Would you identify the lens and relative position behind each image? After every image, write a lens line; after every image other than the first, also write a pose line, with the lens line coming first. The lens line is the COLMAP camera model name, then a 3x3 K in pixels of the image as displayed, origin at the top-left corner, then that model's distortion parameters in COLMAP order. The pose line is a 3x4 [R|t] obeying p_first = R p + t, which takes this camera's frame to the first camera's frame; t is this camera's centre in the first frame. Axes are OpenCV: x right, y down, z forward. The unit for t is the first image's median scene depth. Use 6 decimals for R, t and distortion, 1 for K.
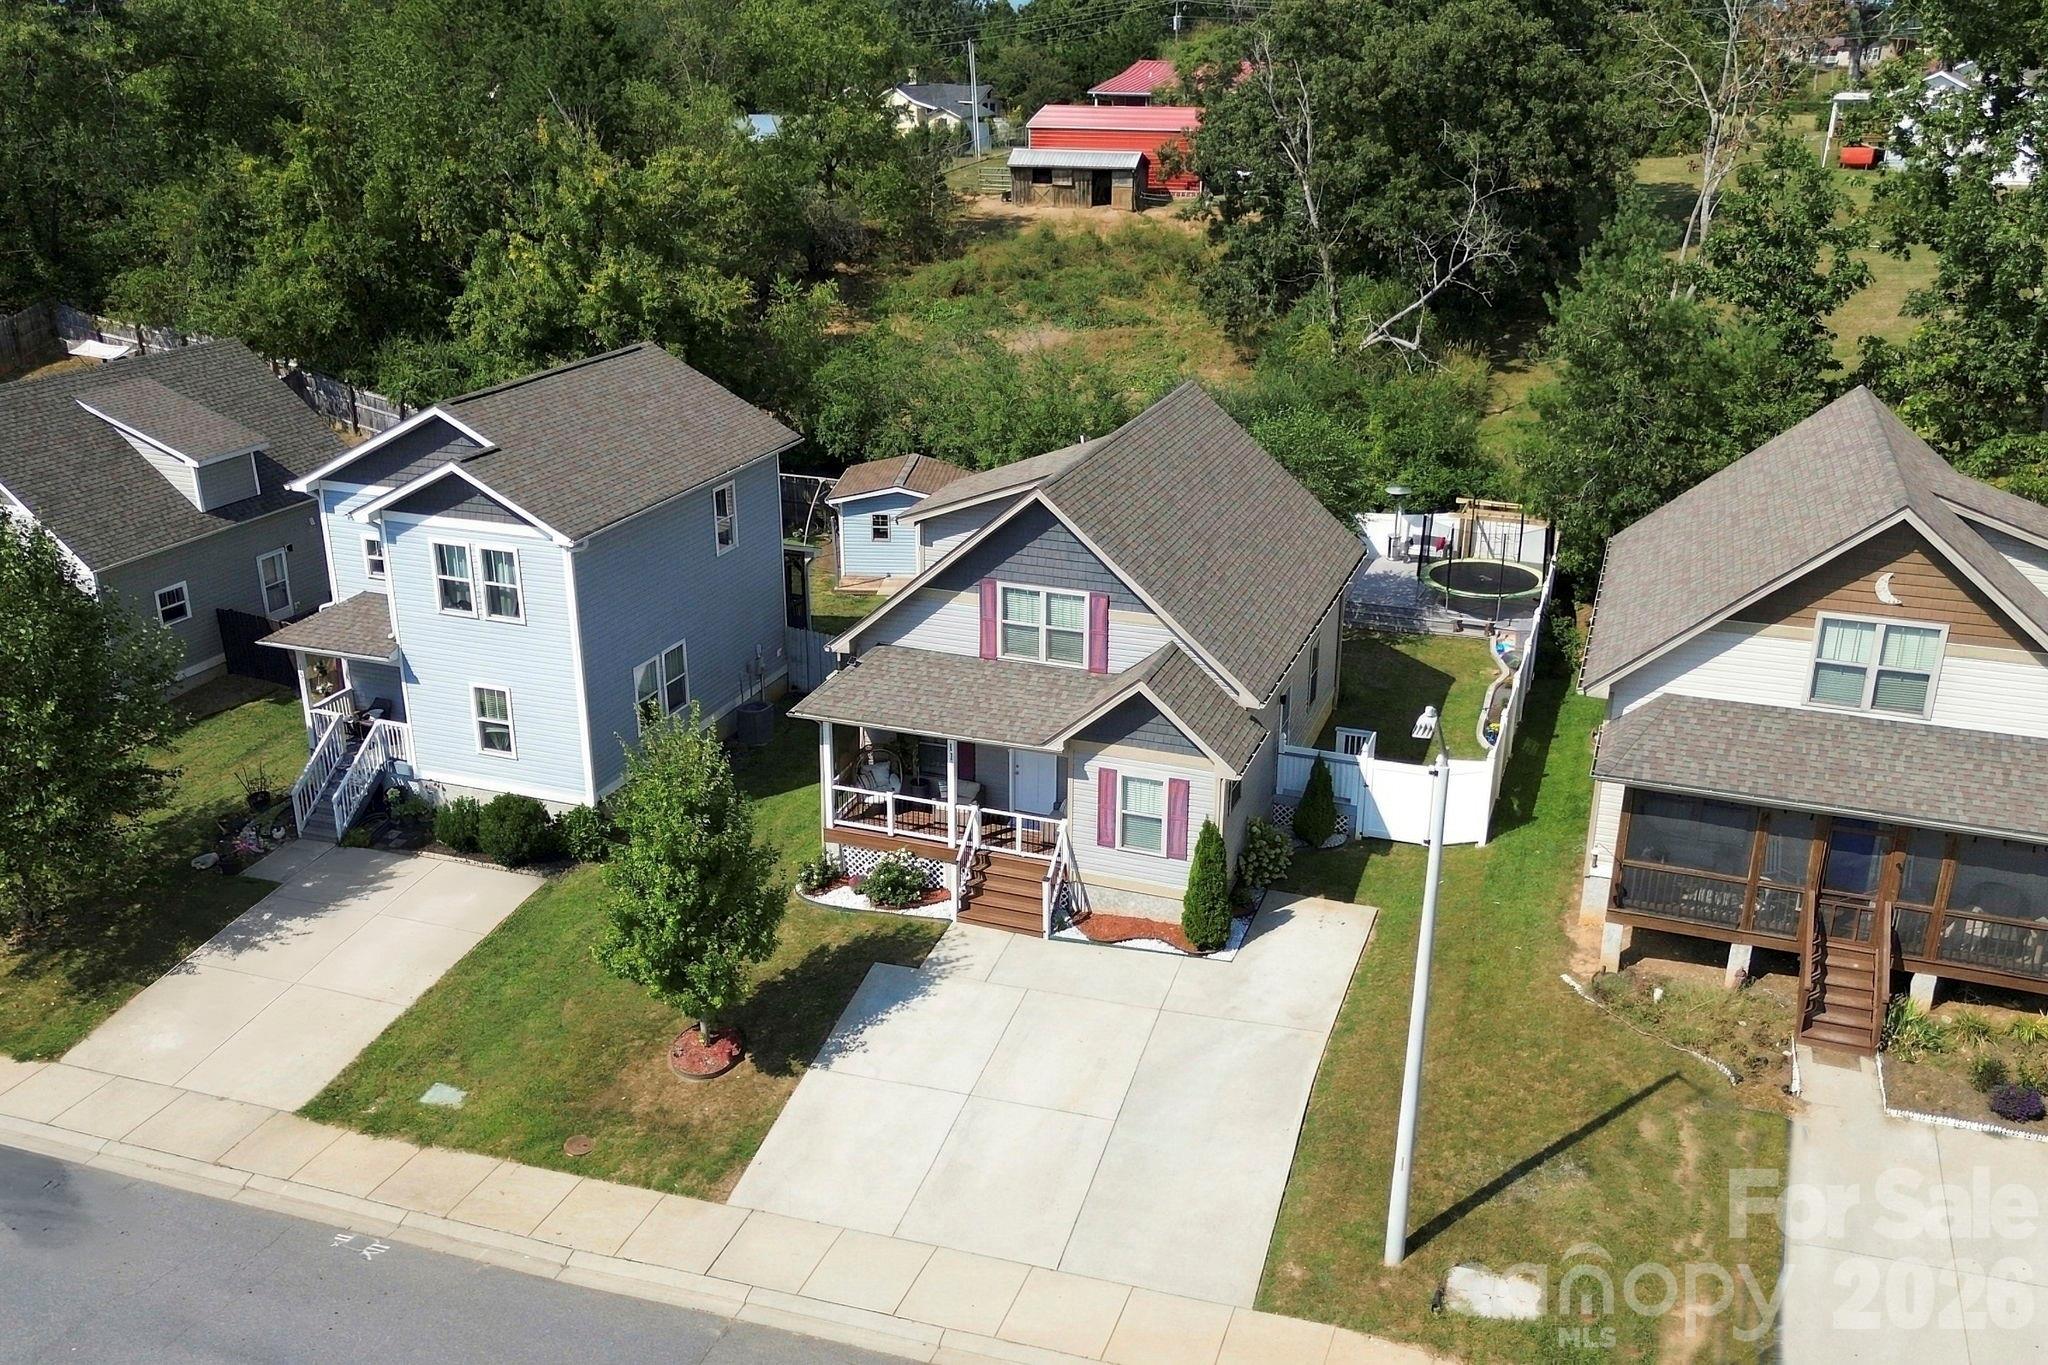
lens RADIAL K [[1728.9, 0, 1024.0], [0, 1728.9, 682.5], [0, 0, 1]] dist [0.059852, -0.001803]
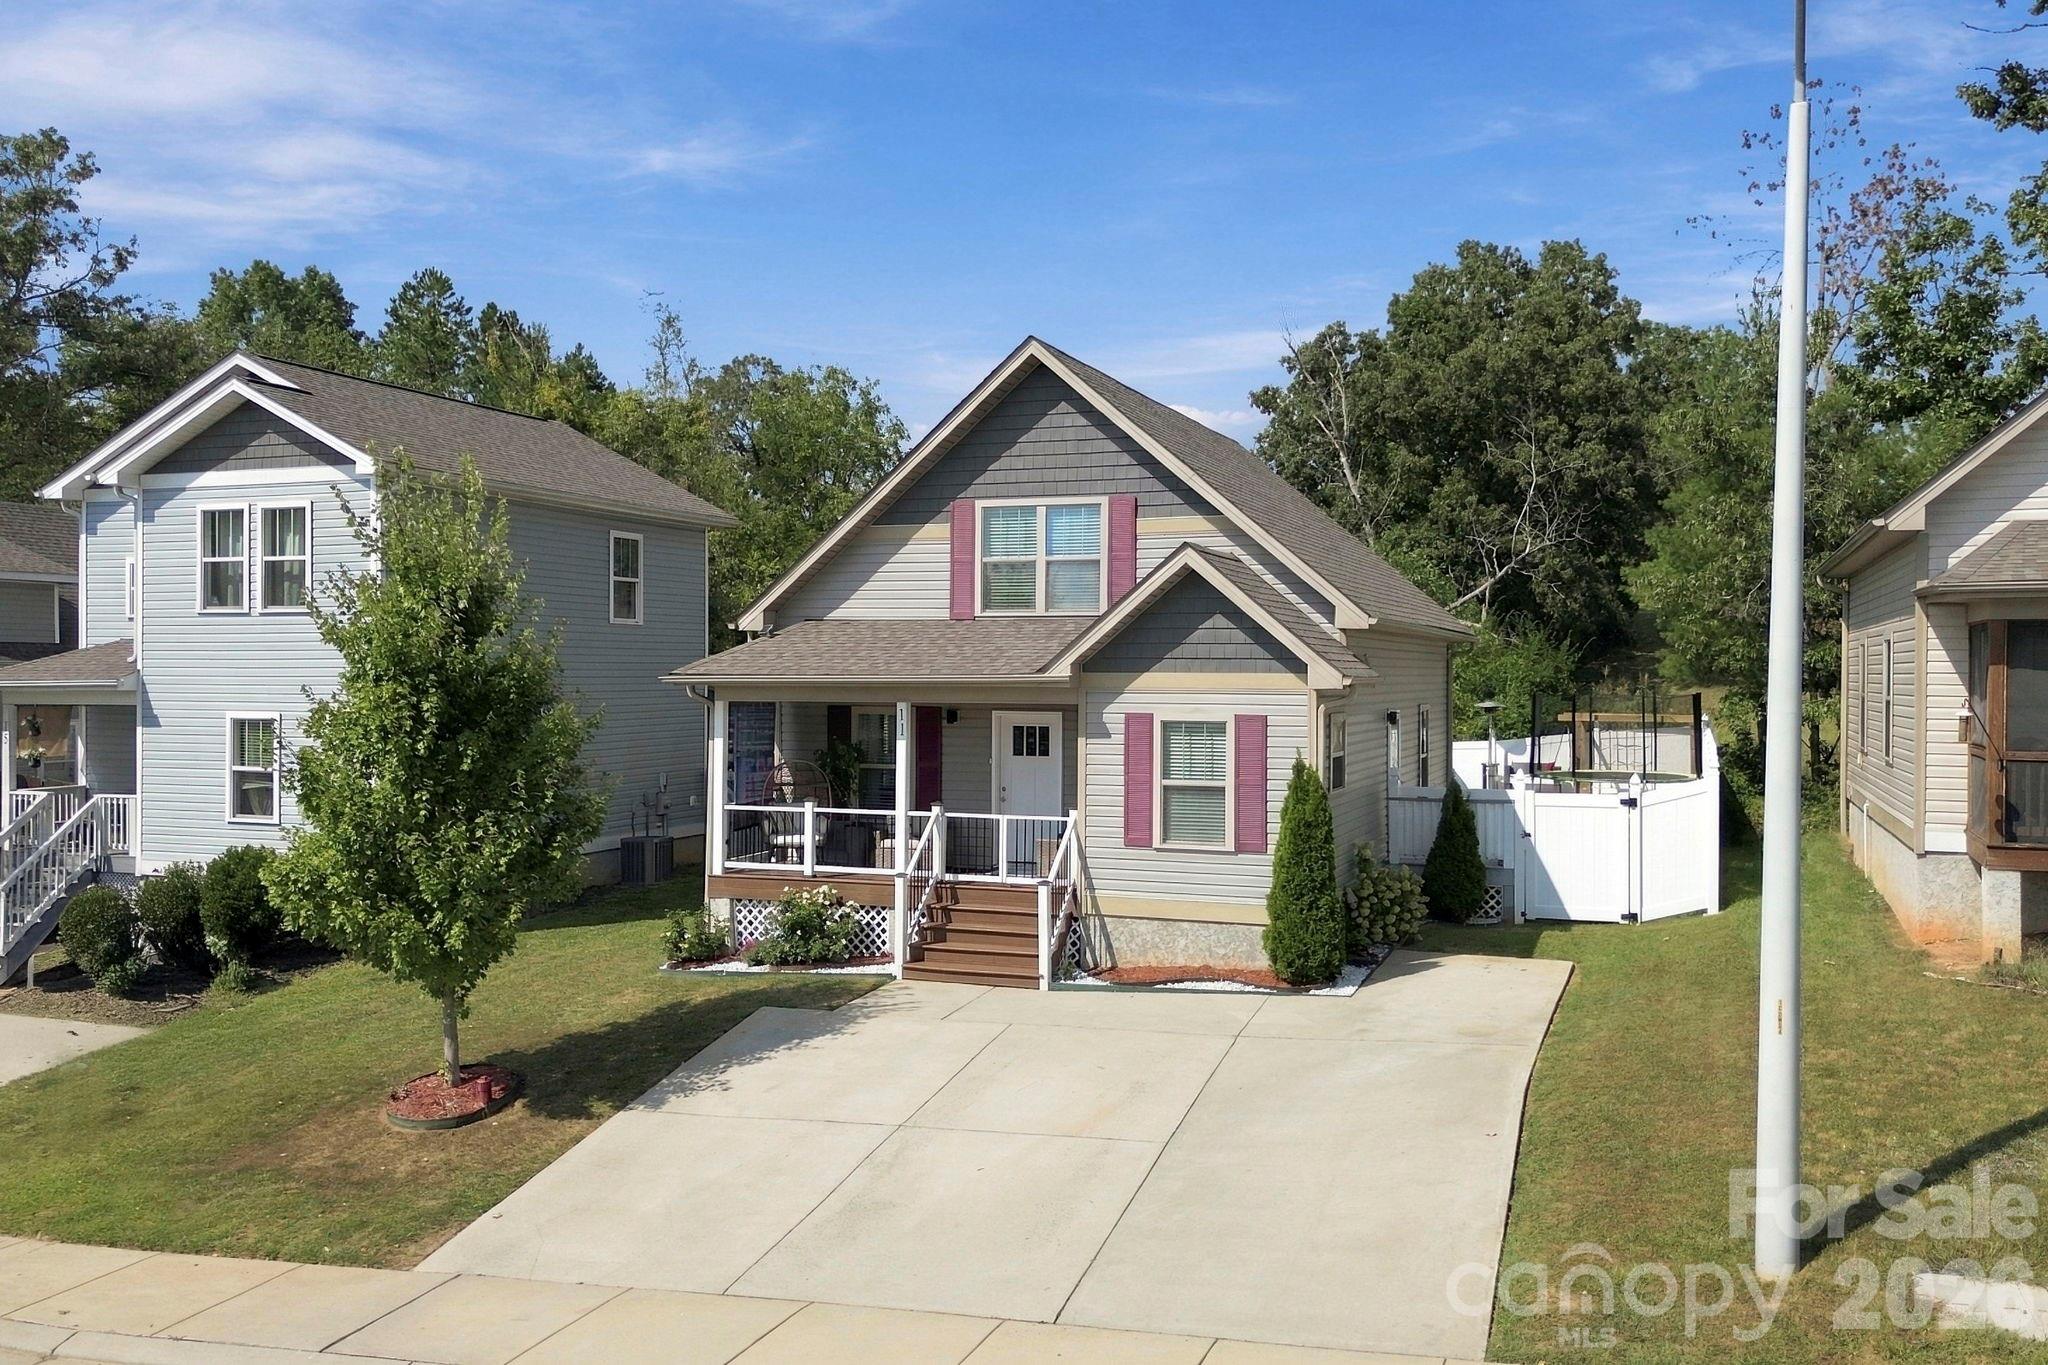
lens RADIAL K [[1727.8, 0, 1024.0], [0, 1727.8, 682.5], [0, 0, 1]] dist [0.042850, -0.014701]
pose [[0.999934, 0.002608, -0.011165, 0.011963], [-0.006396, 0.935055, -0.354445, 0.260625], [0.009515, 0.354493, 0.935010, 0.376565]]
